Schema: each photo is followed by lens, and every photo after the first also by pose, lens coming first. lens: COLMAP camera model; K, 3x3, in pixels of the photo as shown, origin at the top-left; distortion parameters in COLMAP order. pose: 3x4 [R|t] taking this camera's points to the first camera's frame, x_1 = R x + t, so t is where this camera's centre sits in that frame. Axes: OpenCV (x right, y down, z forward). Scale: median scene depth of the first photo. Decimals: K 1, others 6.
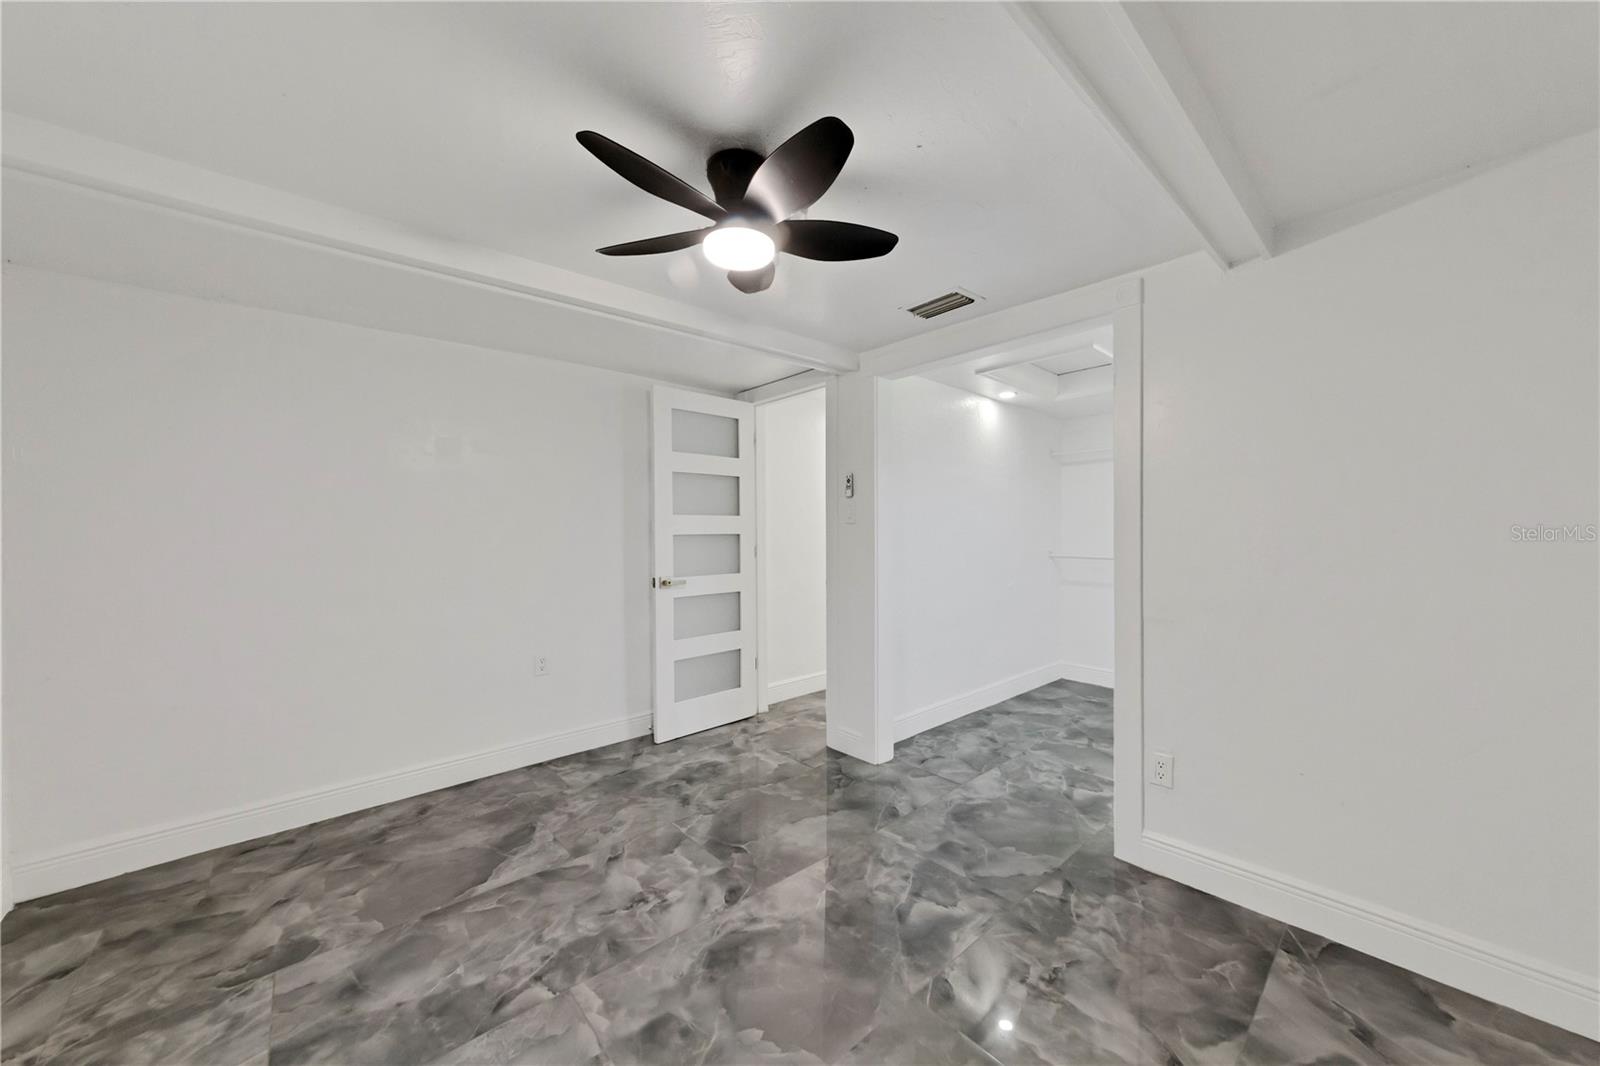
lens RADIAL K [[558.6, 0, 800.5], [0, 558.6, 527.1], [0, 0, 1]] dist [0.000448, 0.000222]
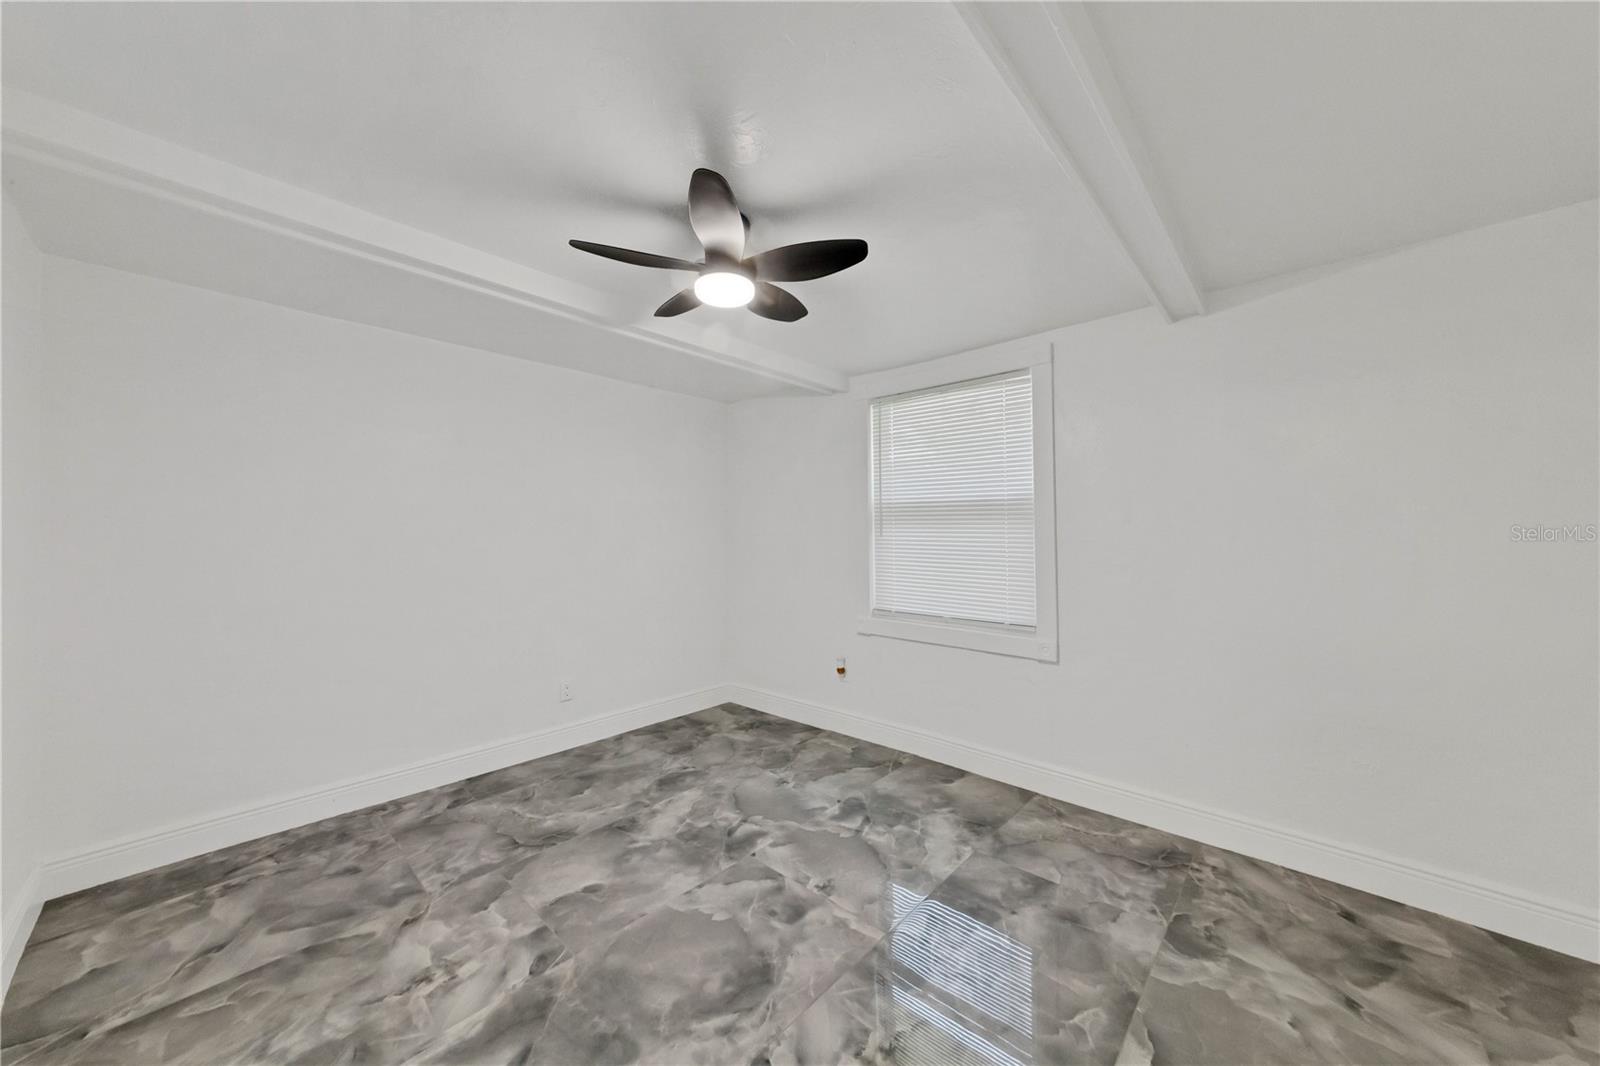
lens RADIAL K [[558.6, 0, 802.2], [0, 558.6, 531.2], [0, 0, 1]] dist [0.000448, 0.000222]
pose [[-0.994796, 0.013753, -0.100954, -0.130304], [0.015934, 0.999656, -0.020830, 0.034770], [0.100633, -0.022330, -0.994673, 1.950340]]
